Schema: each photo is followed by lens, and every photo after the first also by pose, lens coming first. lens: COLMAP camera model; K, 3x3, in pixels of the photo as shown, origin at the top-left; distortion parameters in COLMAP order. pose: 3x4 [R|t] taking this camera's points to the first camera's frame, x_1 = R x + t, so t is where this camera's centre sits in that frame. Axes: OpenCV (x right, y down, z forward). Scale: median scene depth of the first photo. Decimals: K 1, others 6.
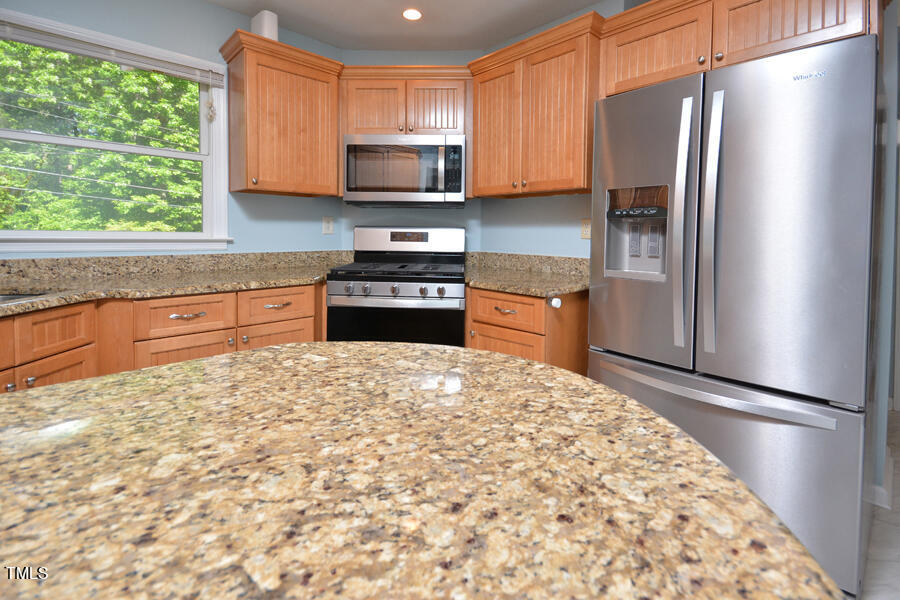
lens RADIAL K [[417.1, 0, 448.8], [0, 417.1, 244.1], [0, 0, 1]] dist [0.015545, -0.002452]
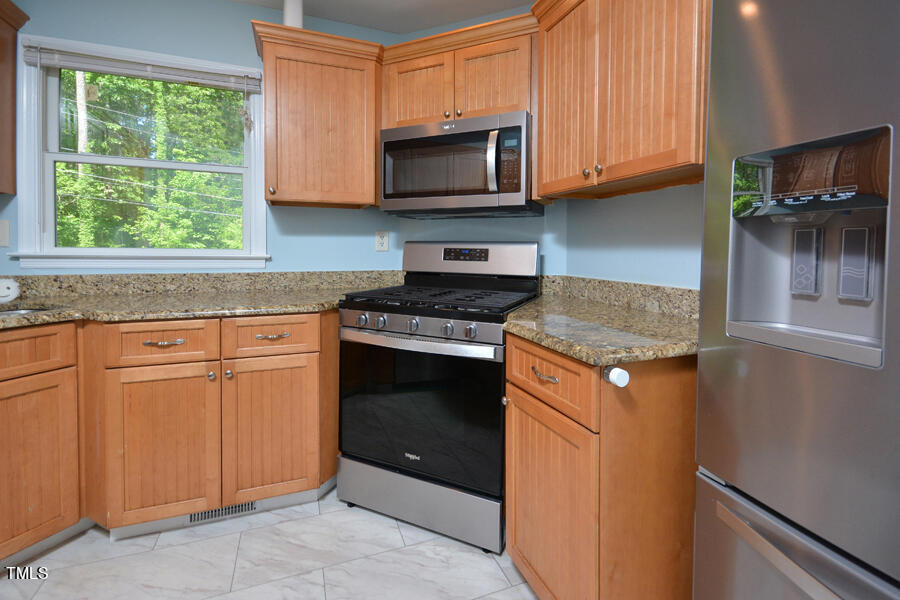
lens RADIAL K [[417.1, 0, 441.9], [0, 417.1, 258.4], [0, 0, 1]] dist [0.015545, -0.002452]
pose [[0.916392, 0.005701, -0.400243, 0.233907], [-0.009245, 0.999933, -0.006925, -0.006033], [0.400176, 0.010046, 0.916383, 0.365422]]
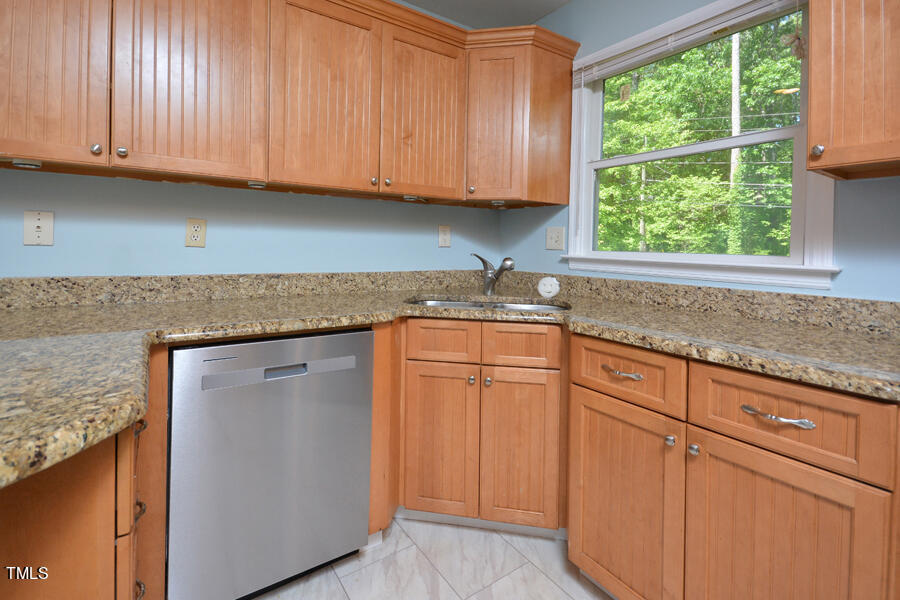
lens RADIAL K [[417.1, 0, 449.0], [0, 417.1, 250.7], [0, 0, 1]] dist [0.015545, -0.002452]
pose [[-0.160730, -0.002505, -0.986995, 0.097143], [-0.047424, 0.998861, 0.005188, -0.018721], [0.985858, 0.047641, -0.160666, 0.713267]]
